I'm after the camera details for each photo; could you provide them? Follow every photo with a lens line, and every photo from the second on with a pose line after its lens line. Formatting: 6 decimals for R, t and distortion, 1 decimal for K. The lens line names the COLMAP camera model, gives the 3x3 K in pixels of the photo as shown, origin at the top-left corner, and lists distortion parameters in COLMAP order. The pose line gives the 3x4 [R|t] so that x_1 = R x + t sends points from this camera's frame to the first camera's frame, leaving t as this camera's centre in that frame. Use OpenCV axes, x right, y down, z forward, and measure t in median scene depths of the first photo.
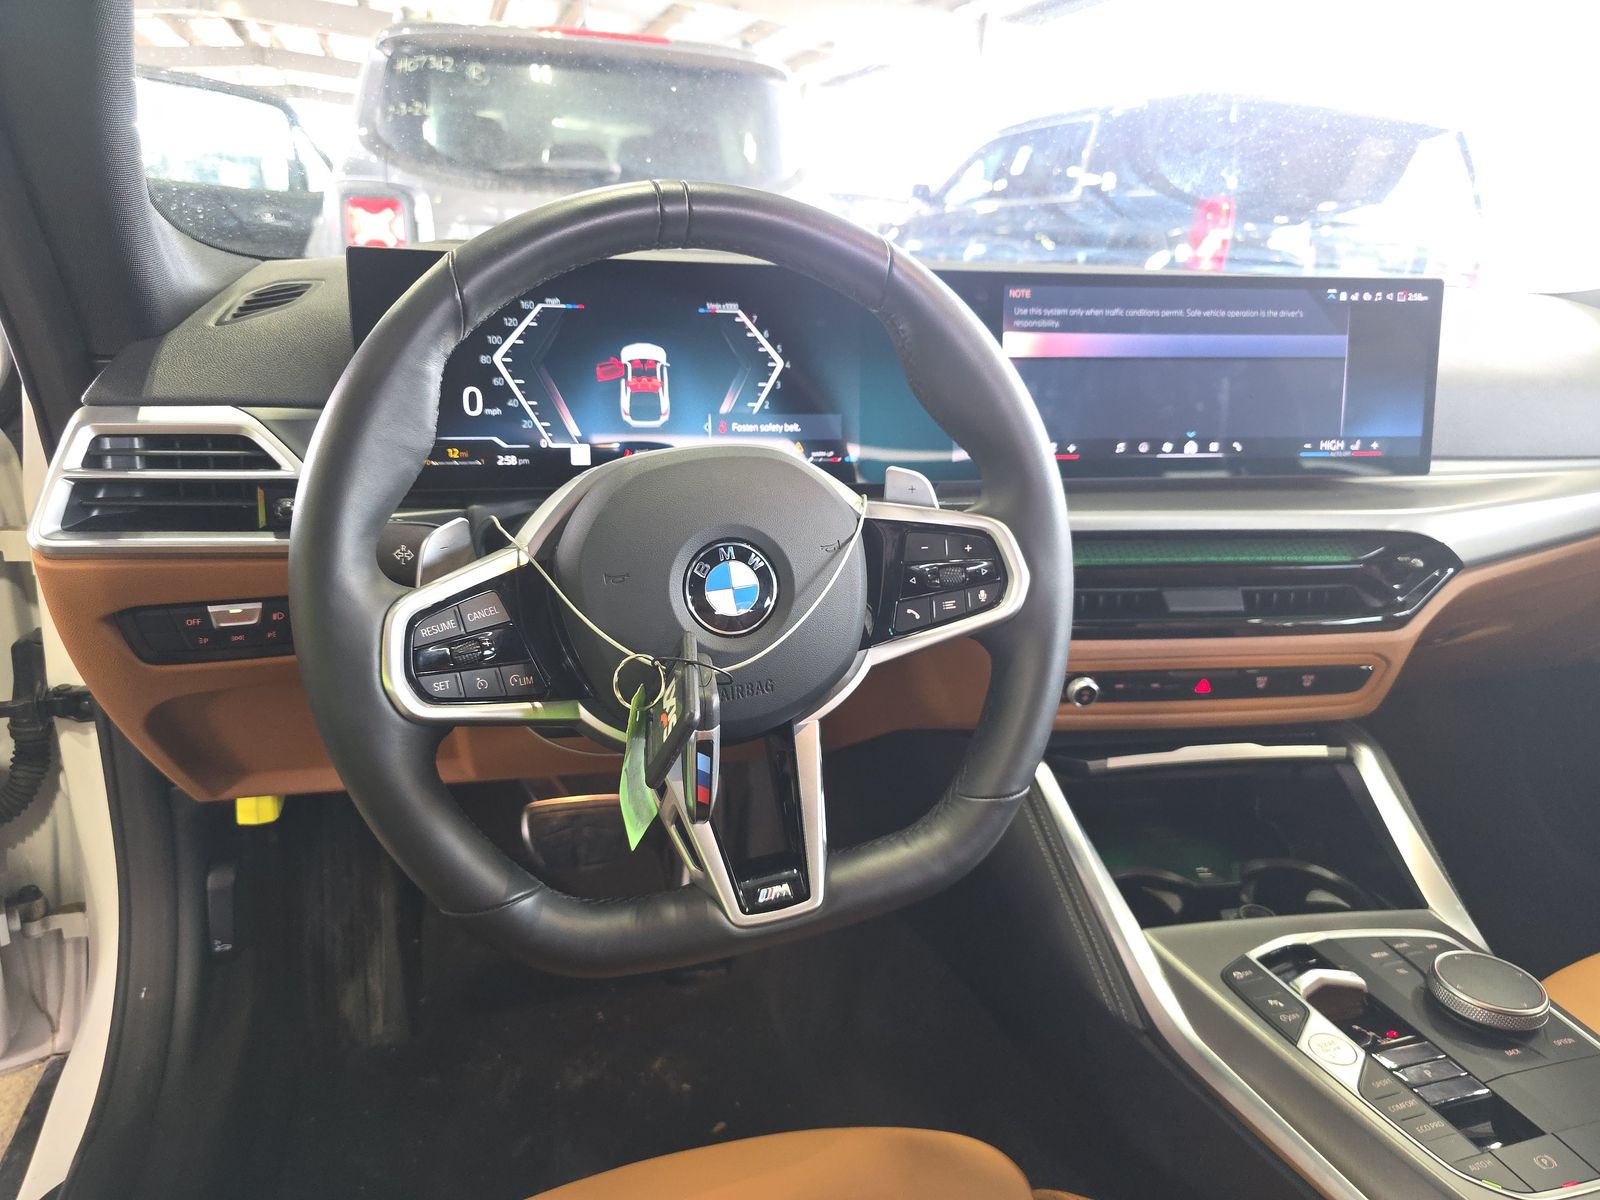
lens RADIAL K [[1084.7, 0, 800.0], [0, 1084.7, 600.0], [0, 0, 1]] dist [0.029185, -0.041320]
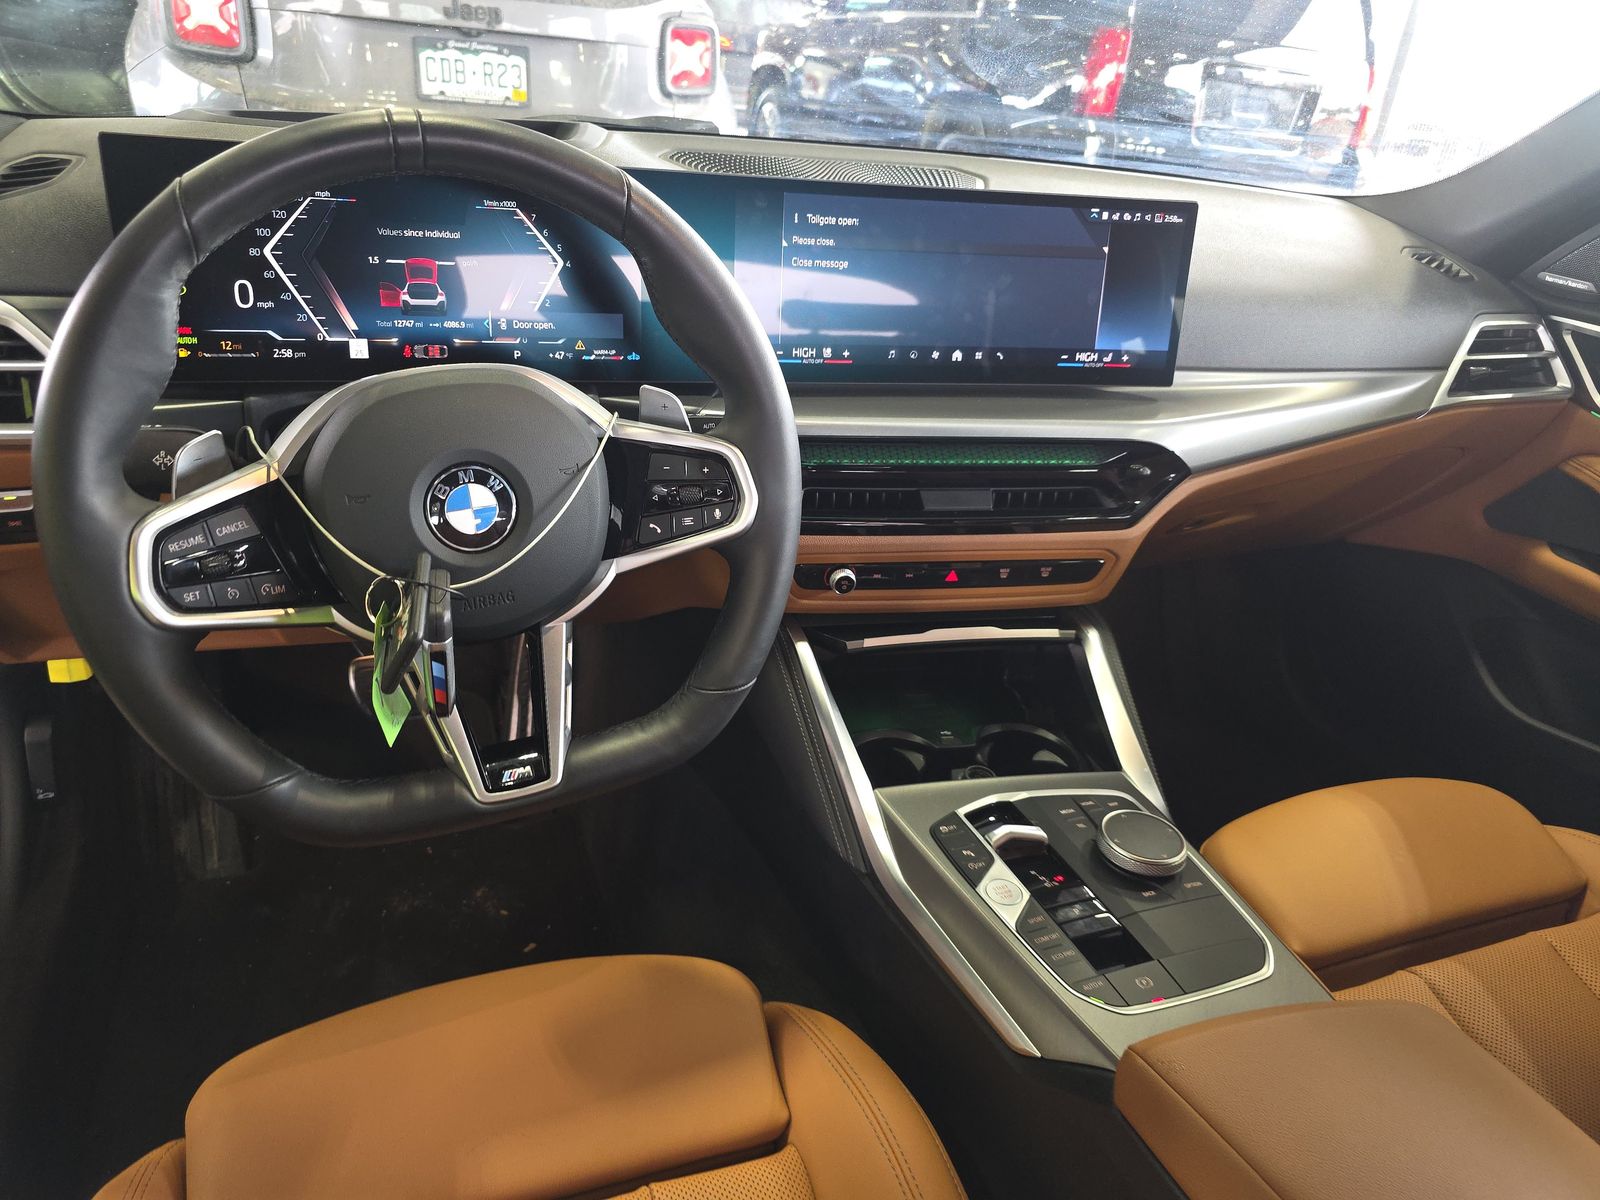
lens RADIAL K [[1076.3, 0, 800.0], [0, 1076.3, 600.0], [0, 0, 1]] dist [0.028191, -0.031530]
pose [[0.995036, 0.016331, 0.098165, 0.121750], [-0.031919, 0.986699, 0.159392, -0.078365], [-0.094256, -0.161734, 0.982323, -0.088409]]
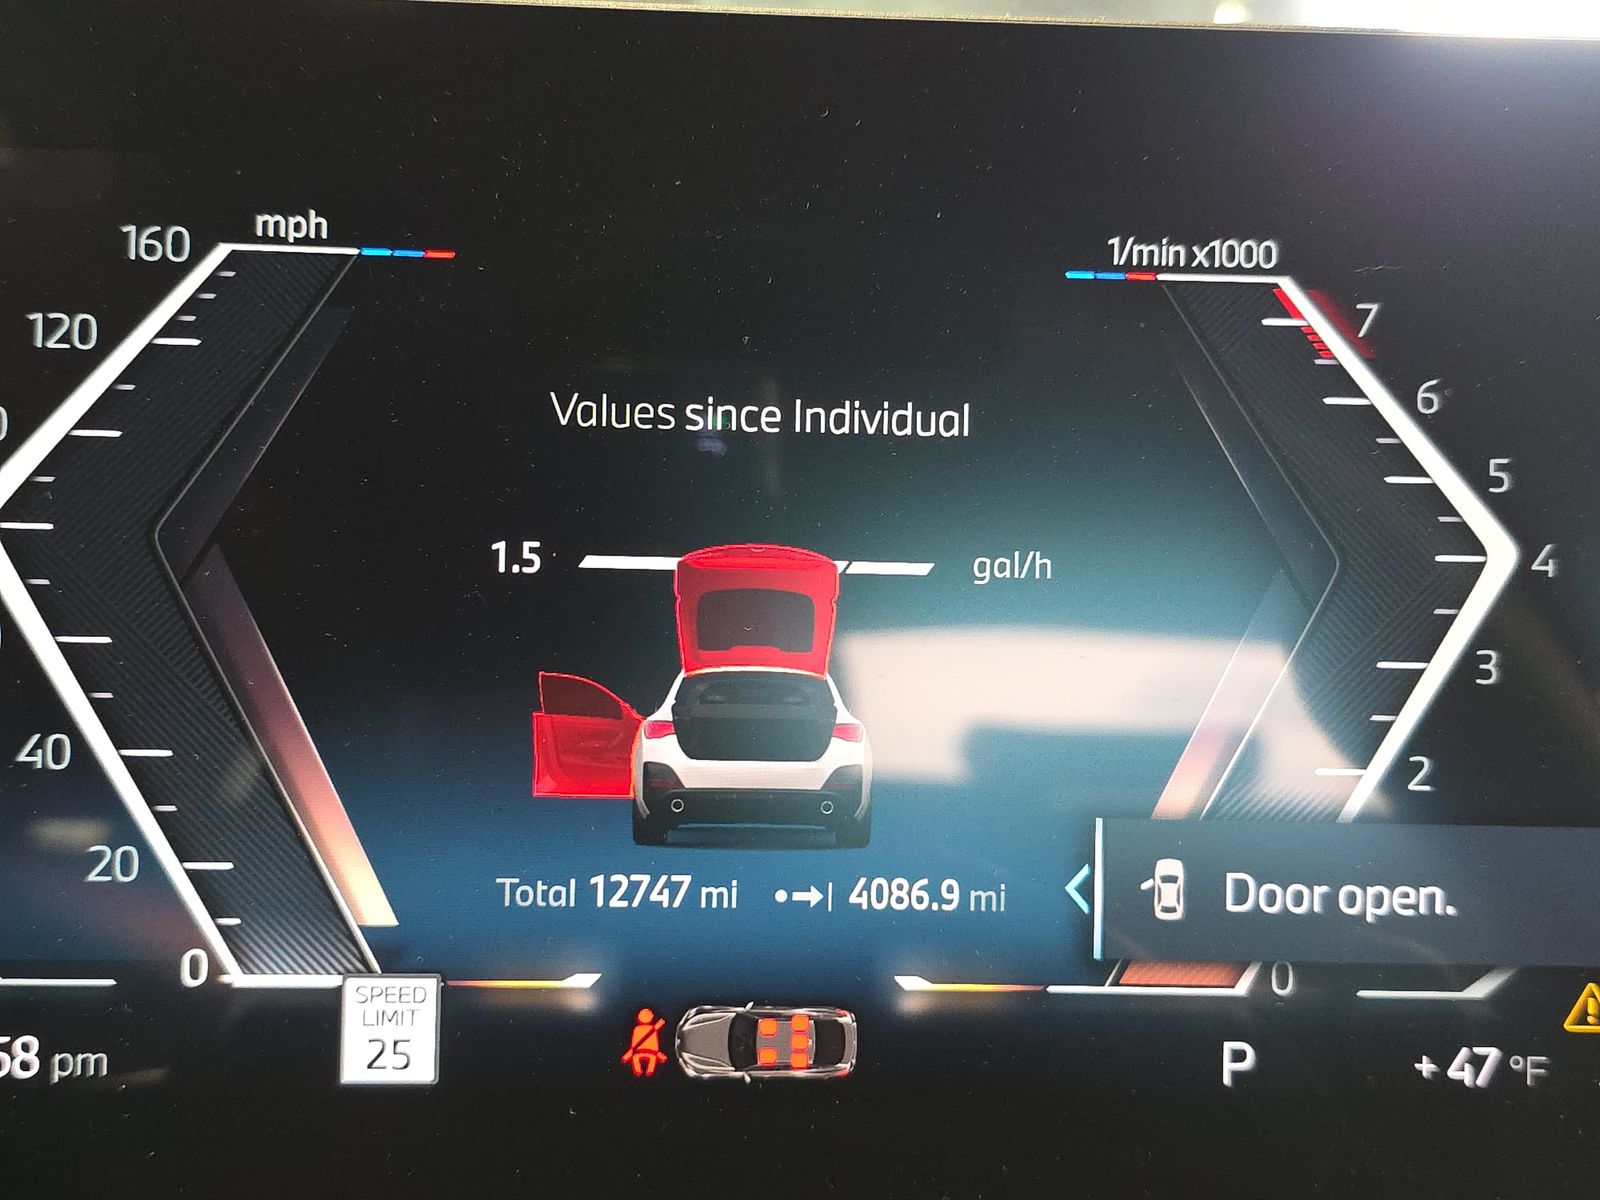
lens RADIAL K [[2156.8, 0, 800.0], [0, 2156.8, 600.0], [0, 0, 1]] dist [0.094524, -0.001652]
pose [[0.971818, 0.019406, -0.234933, -0.051350], [-0.059706, 0.984373, -0.165667, -0.154510], [0.228047, 0.175025, 0.957789, 0.675451]]
